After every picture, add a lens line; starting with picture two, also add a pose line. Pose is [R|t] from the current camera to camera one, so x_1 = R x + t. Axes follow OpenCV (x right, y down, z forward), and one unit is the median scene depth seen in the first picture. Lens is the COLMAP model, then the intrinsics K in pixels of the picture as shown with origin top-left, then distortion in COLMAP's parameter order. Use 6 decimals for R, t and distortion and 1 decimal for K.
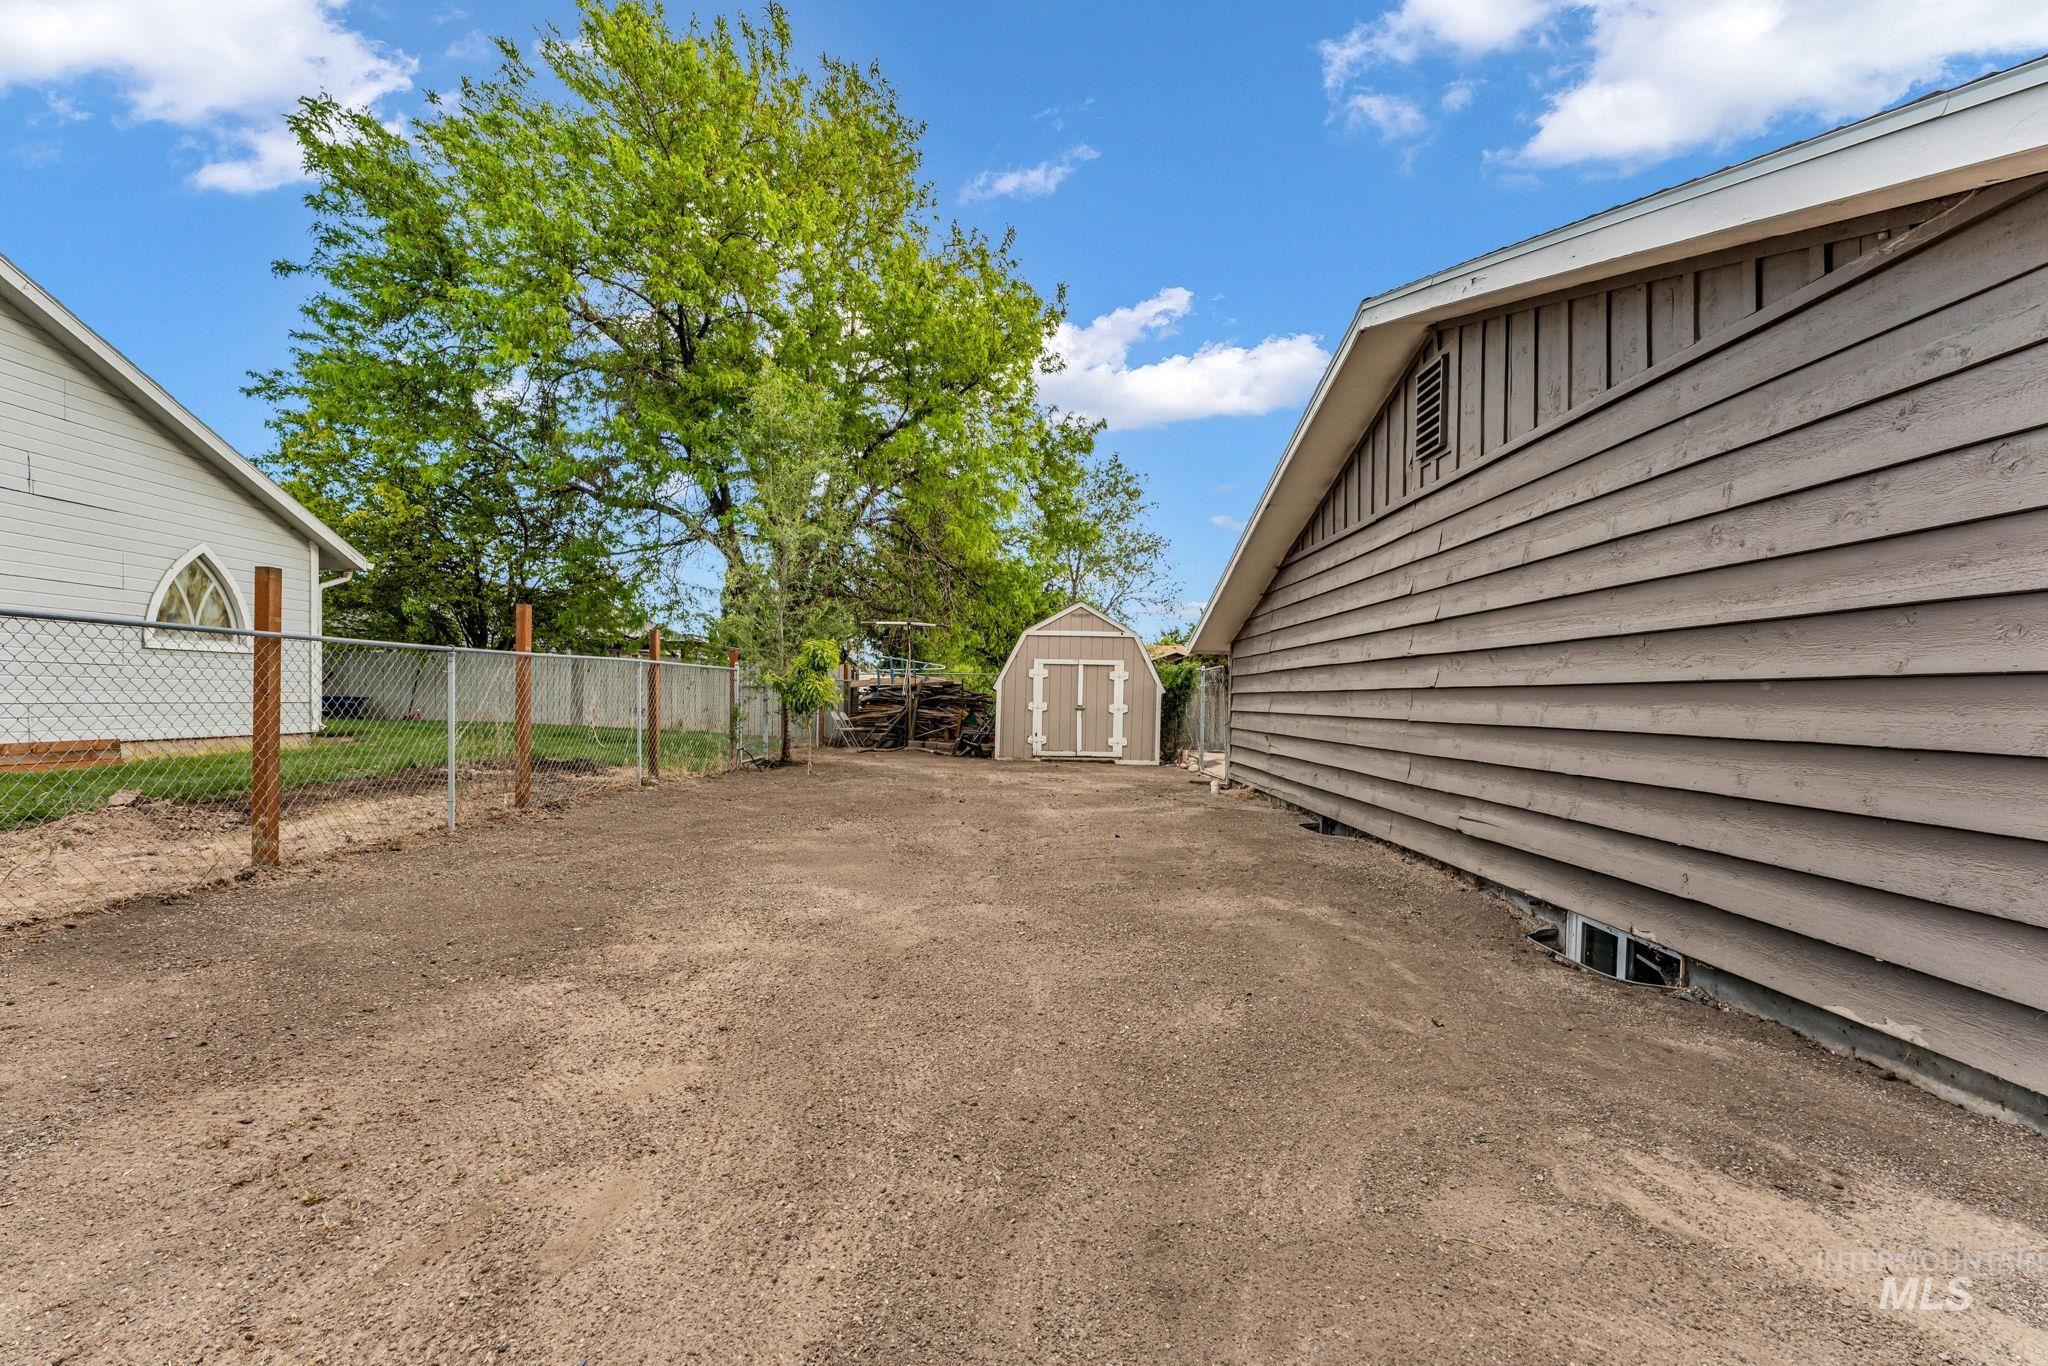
lens RADIAL K [[818.2, 0, 1026.7], [0, 818.2, 695.6], [0, 0, 1]] dist [-0.005489, 0.001312]
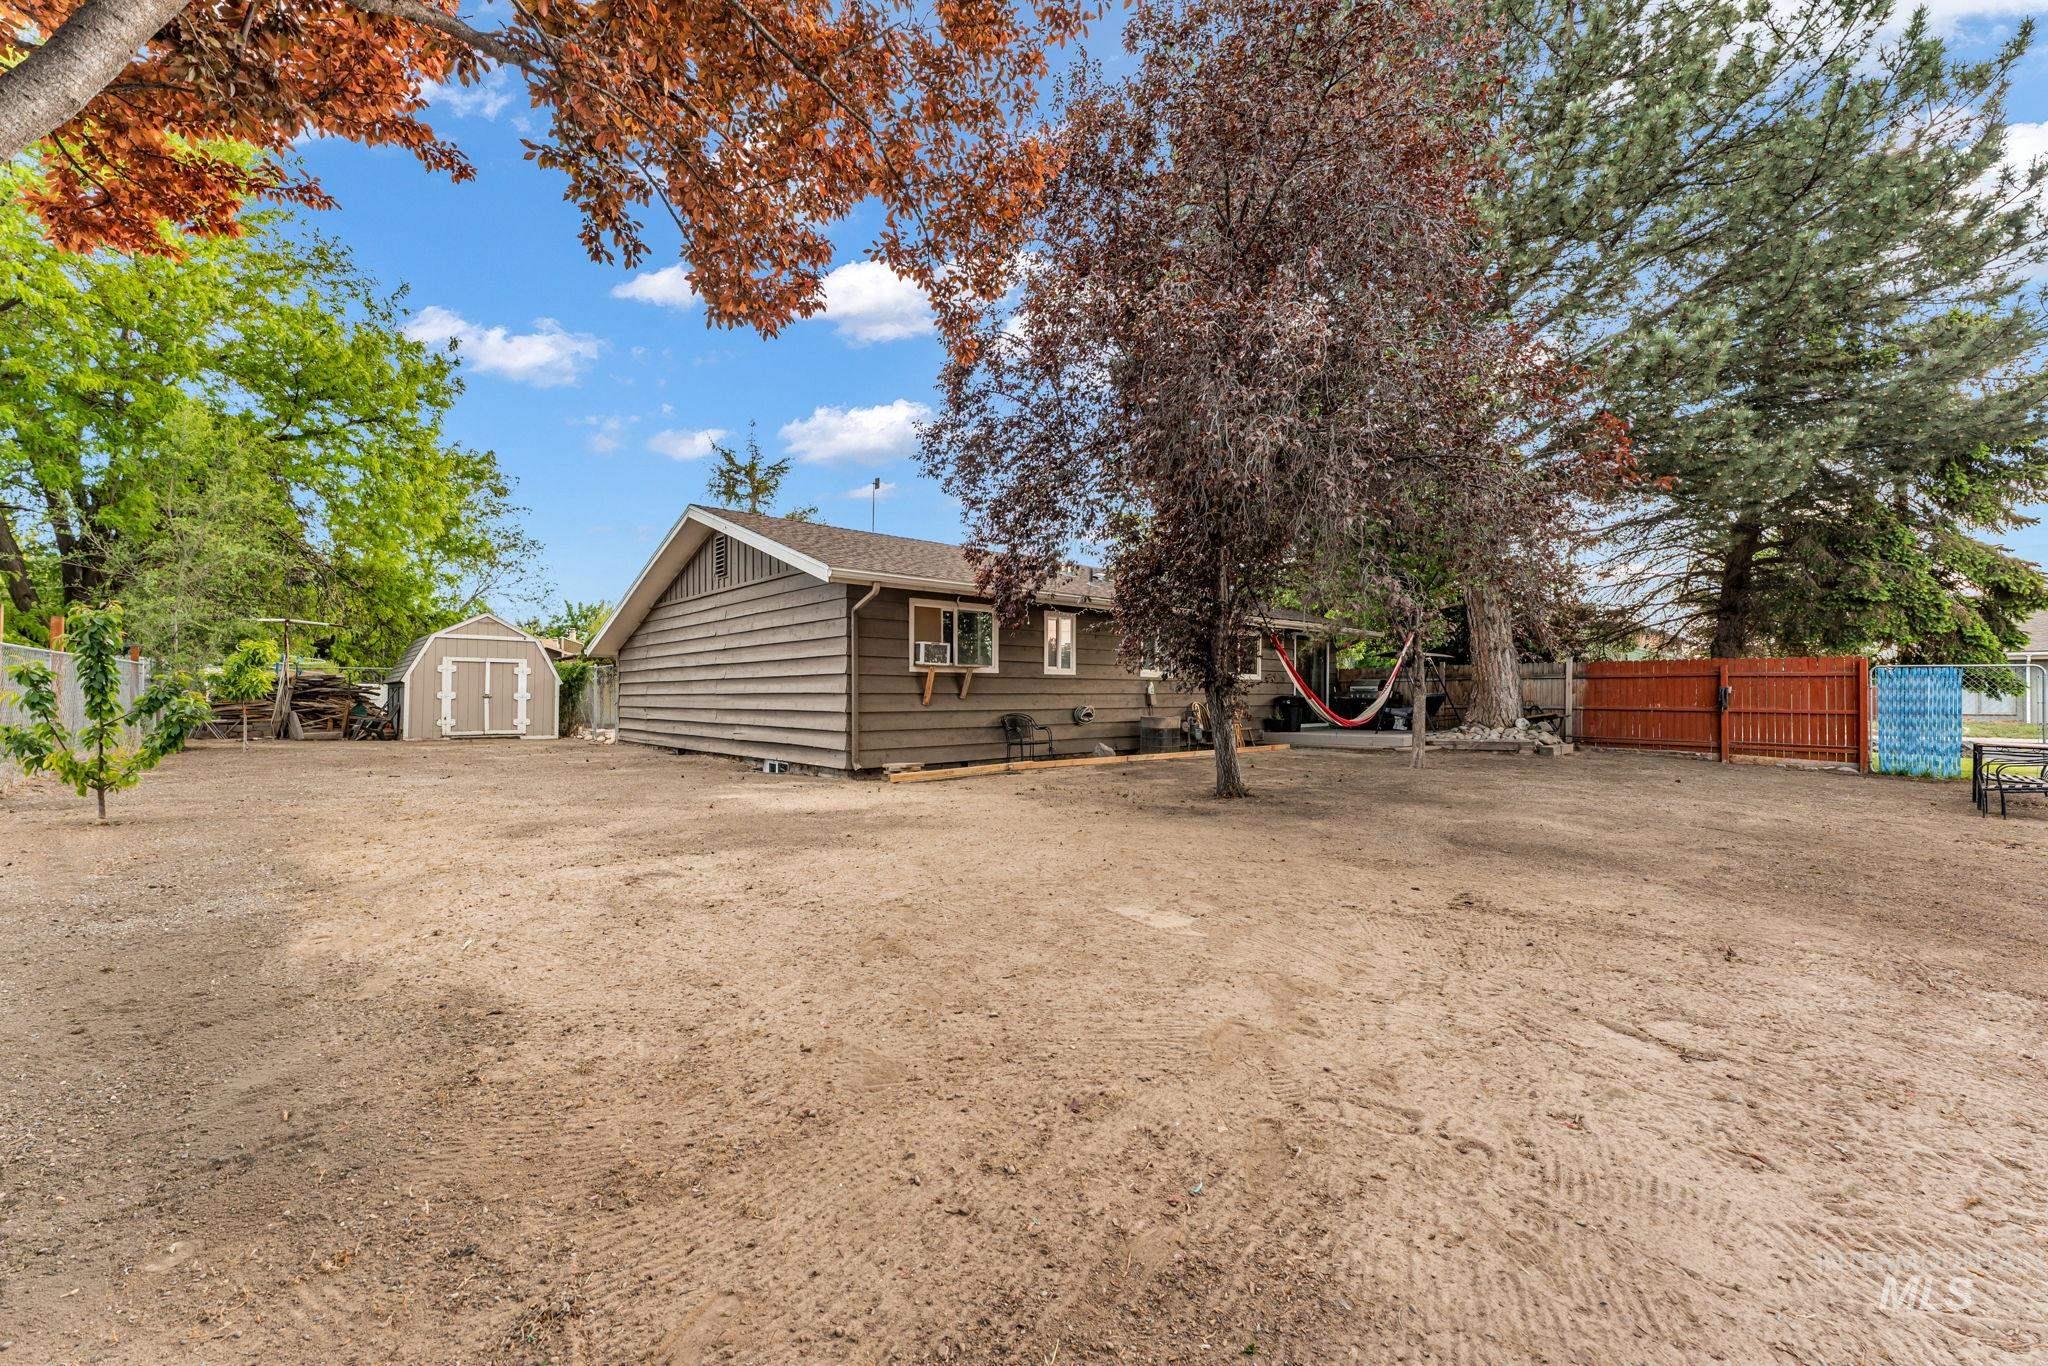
lens RADIAL K [[818.2, 0, 1028.2], [0, 818.2, 691.0], [0, 0, 1]] dist [-0.005489, 0.001312]
pose [[0.744322, -0.010886, 0.667732, -0.165298], [0.009919, 0.999937, 0.005245, 0.009342], [-0.667747, 0.002720, 0.744383, -0.532572]]
